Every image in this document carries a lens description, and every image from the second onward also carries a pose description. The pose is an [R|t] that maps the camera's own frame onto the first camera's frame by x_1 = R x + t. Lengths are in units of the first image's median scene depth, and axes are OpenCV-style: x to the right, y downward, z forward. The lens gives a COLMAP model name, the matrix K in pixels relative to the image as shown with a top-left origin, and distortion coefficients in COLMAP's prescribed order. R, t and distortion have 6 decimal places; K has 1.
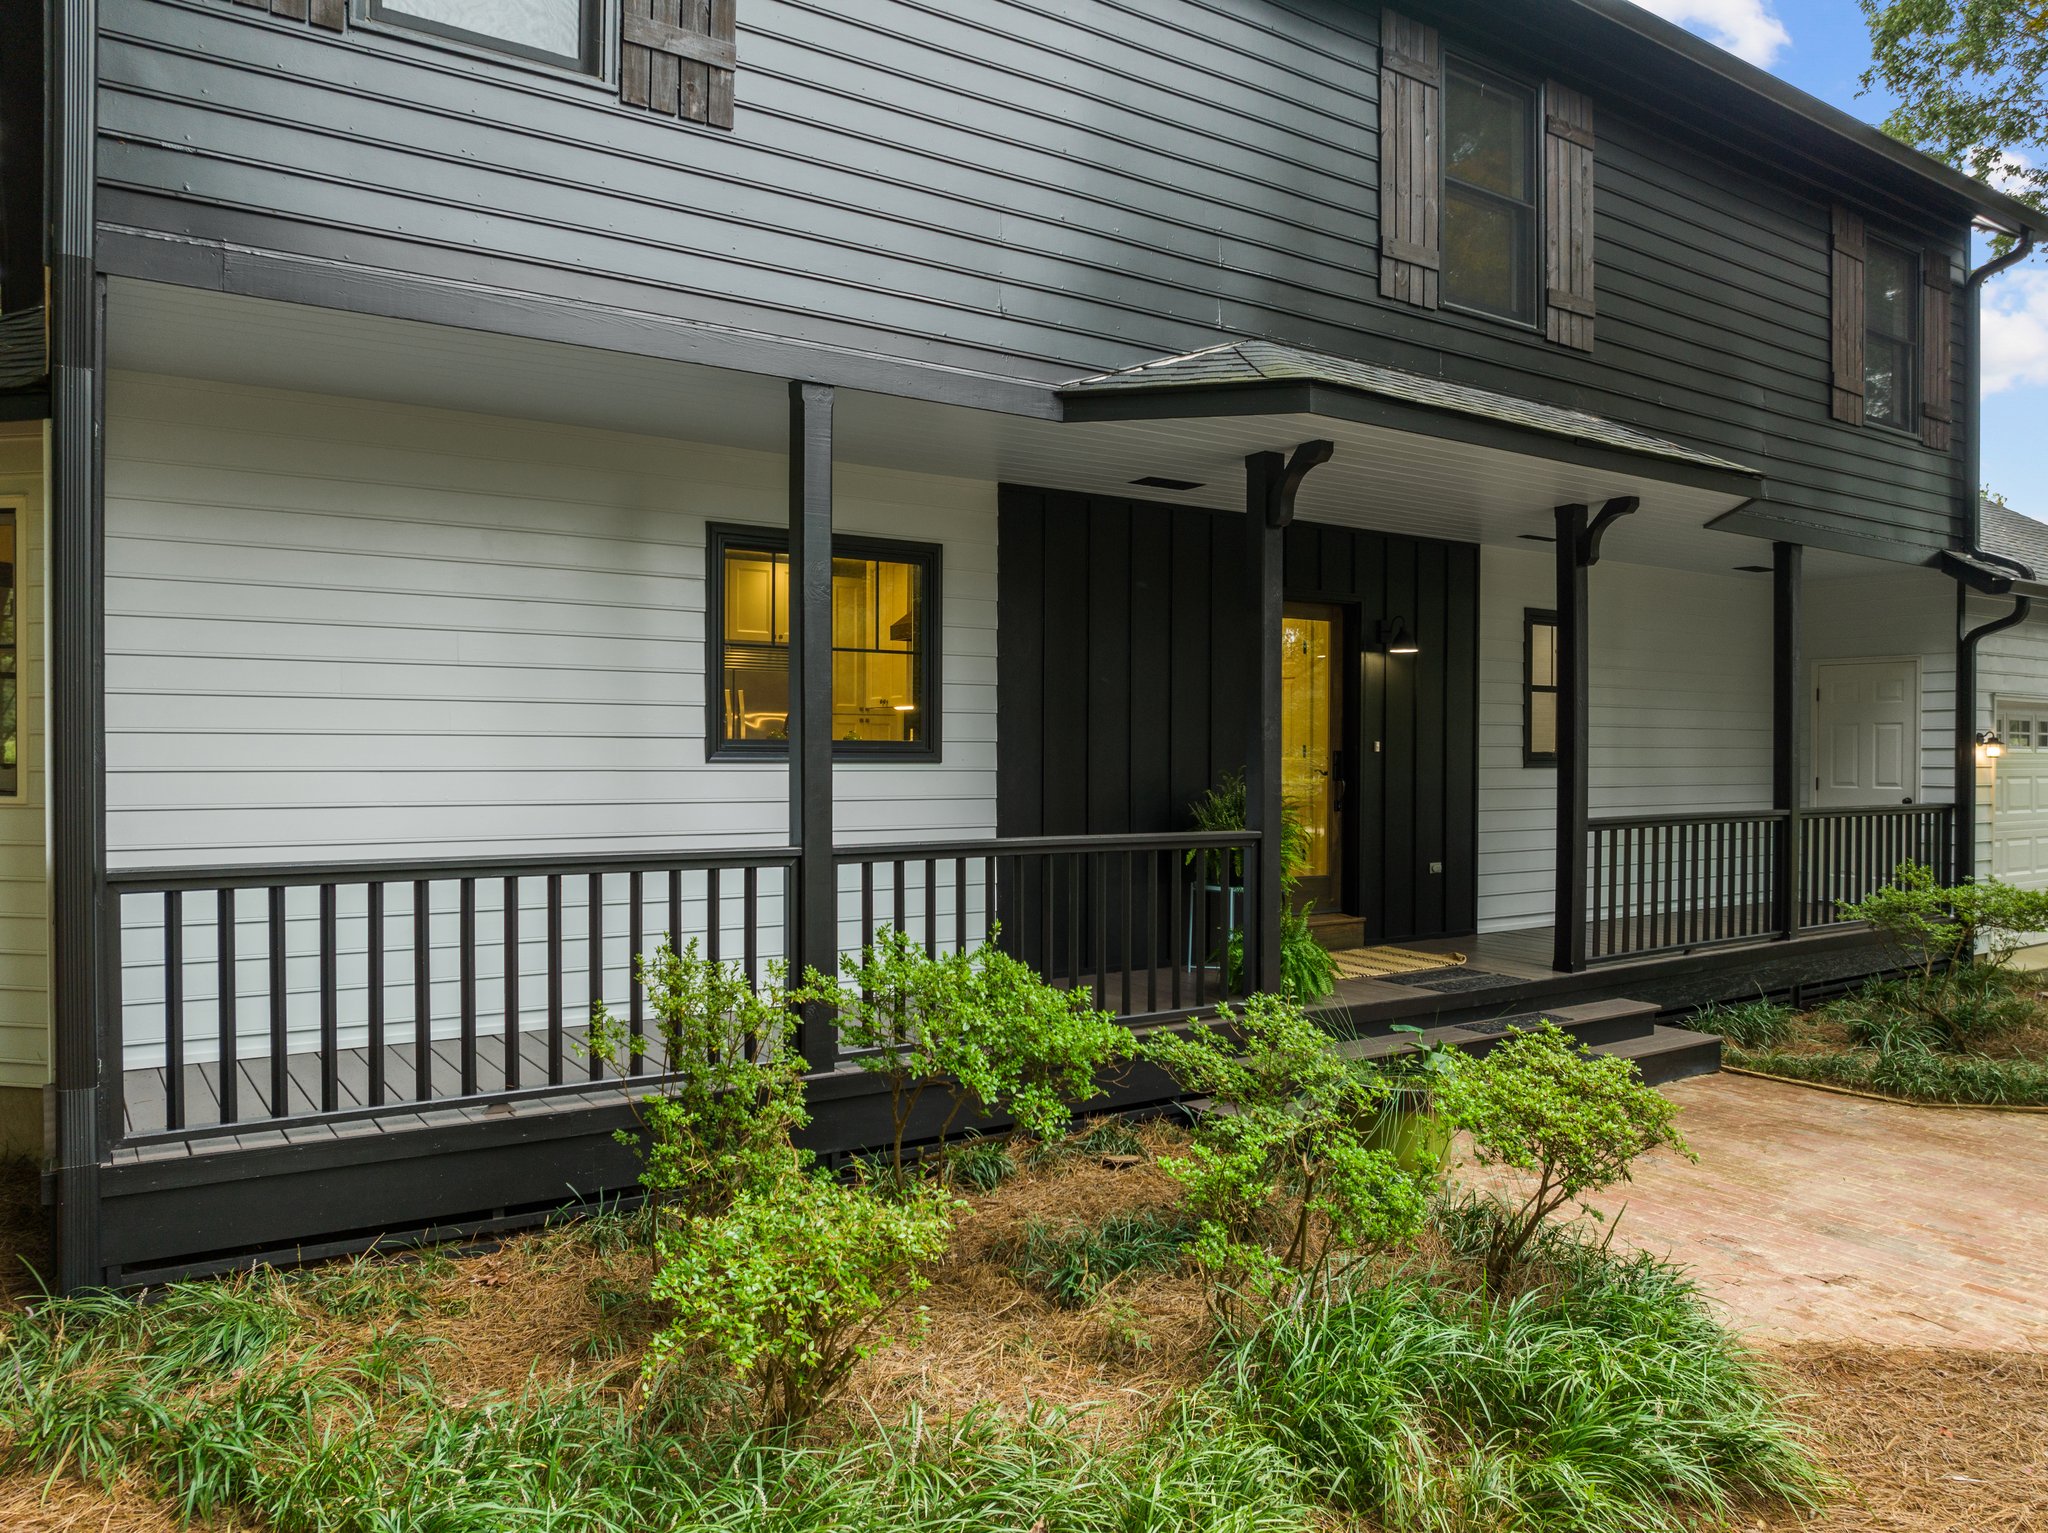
lens RADIAL K [[1456.4, 0, 1035.0], [0, 1456.4, 777.5], [0, 0, 1]] dist [-0.062895, 0.022295]
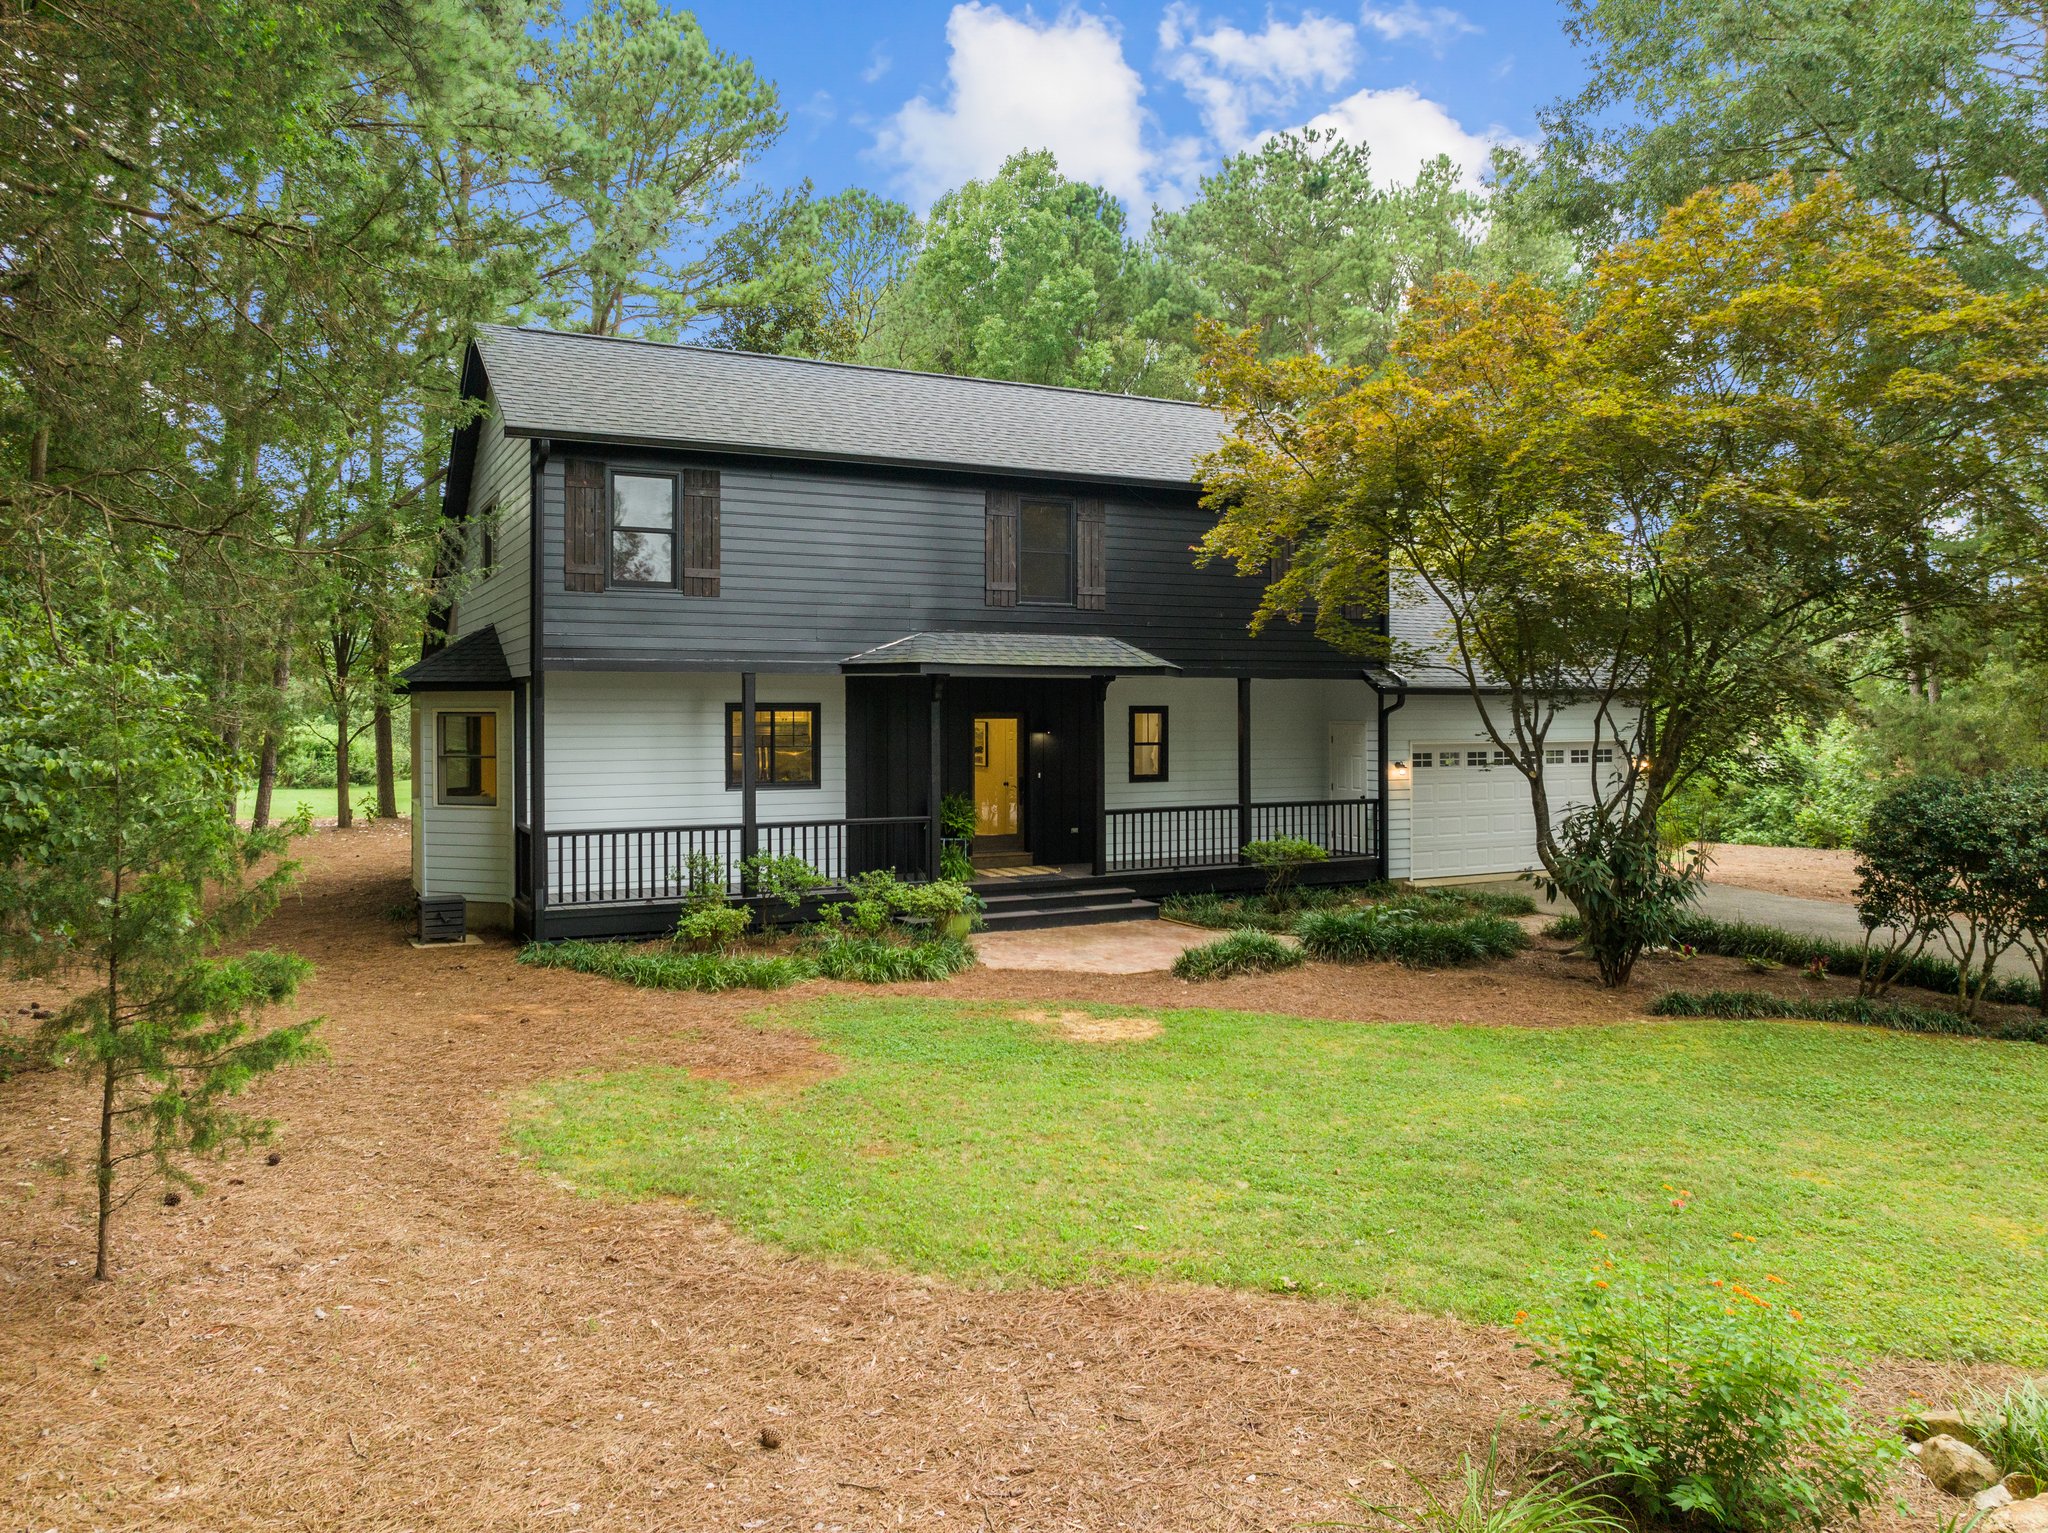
lens RADIAL K [[1456.4, 0, 1050.4], [0, 1456.4, 719.5], [0, 0, 1]] dist [-0.062895, 0.022295]
pose [[0.995110, -0.005092, -0.098637, 0.604562], [0.003882, 0.999915, -0.012458, -0.100964], [0.098692, 0.012014, 0.995046, -1.536854]]
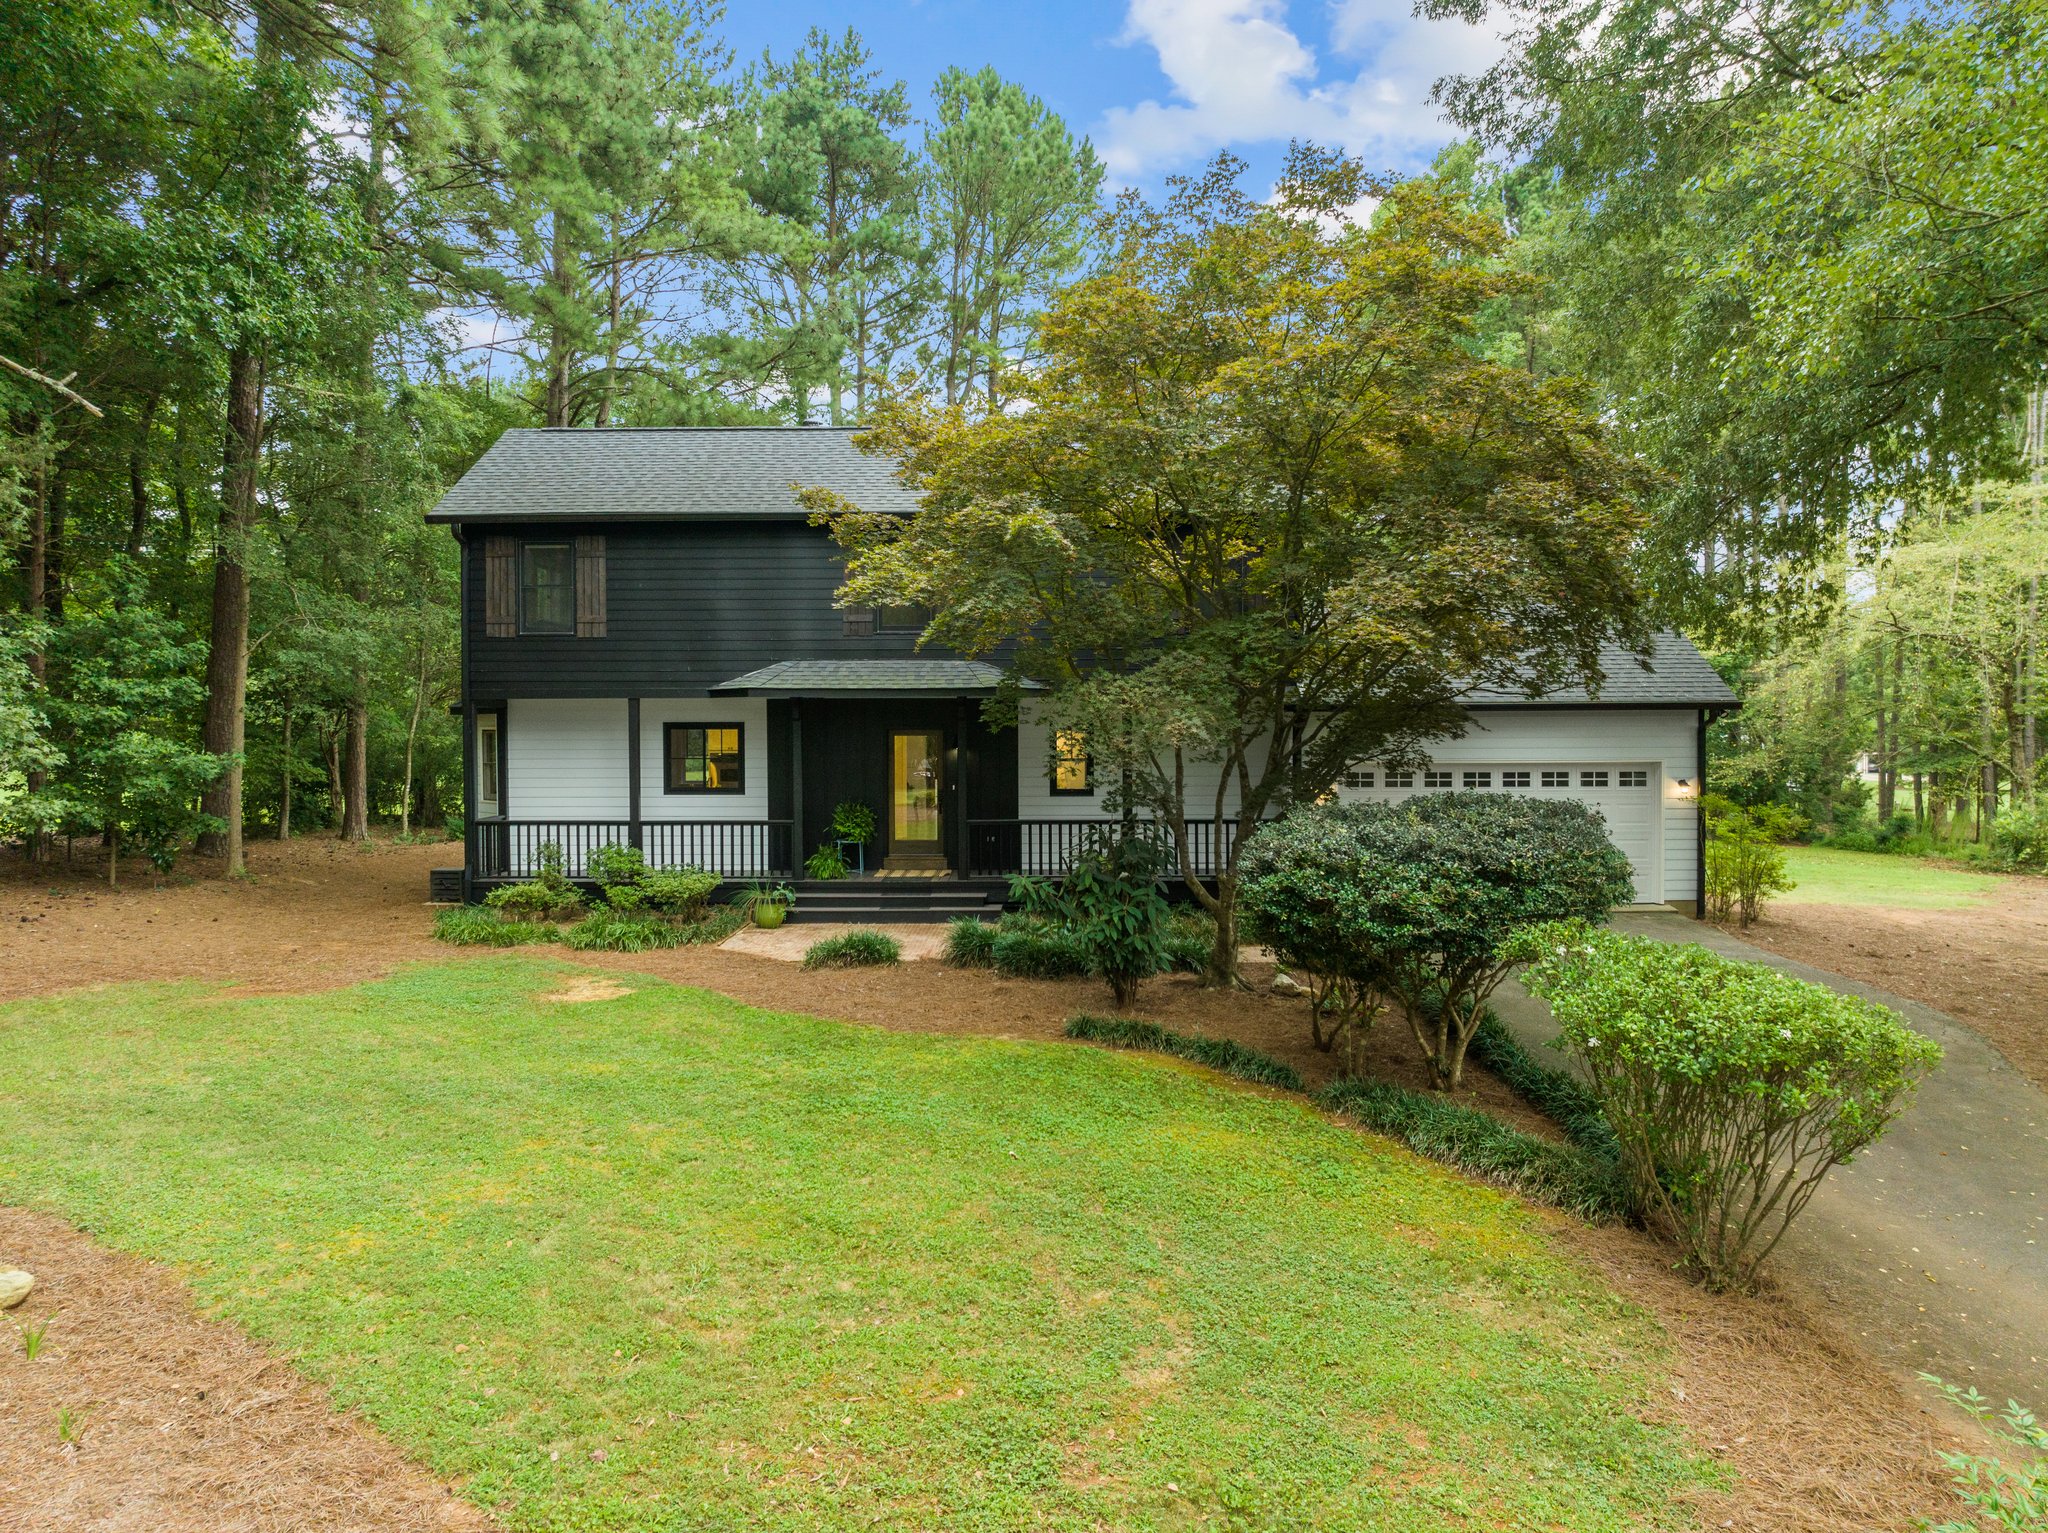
lens RADIAL K [[1456.4, 0, 1037.4], [0, 1456.4, 772.7], [0, 0, 1]] dist [-0.062895, 0.022295]
pose [[0.824568, 0.019044, -0.565442, 2.200033], [-0.003477, 0.999585, 0.028595, -0.146152], [0.565752, -0.021613, 0.824292, -1.171460]]
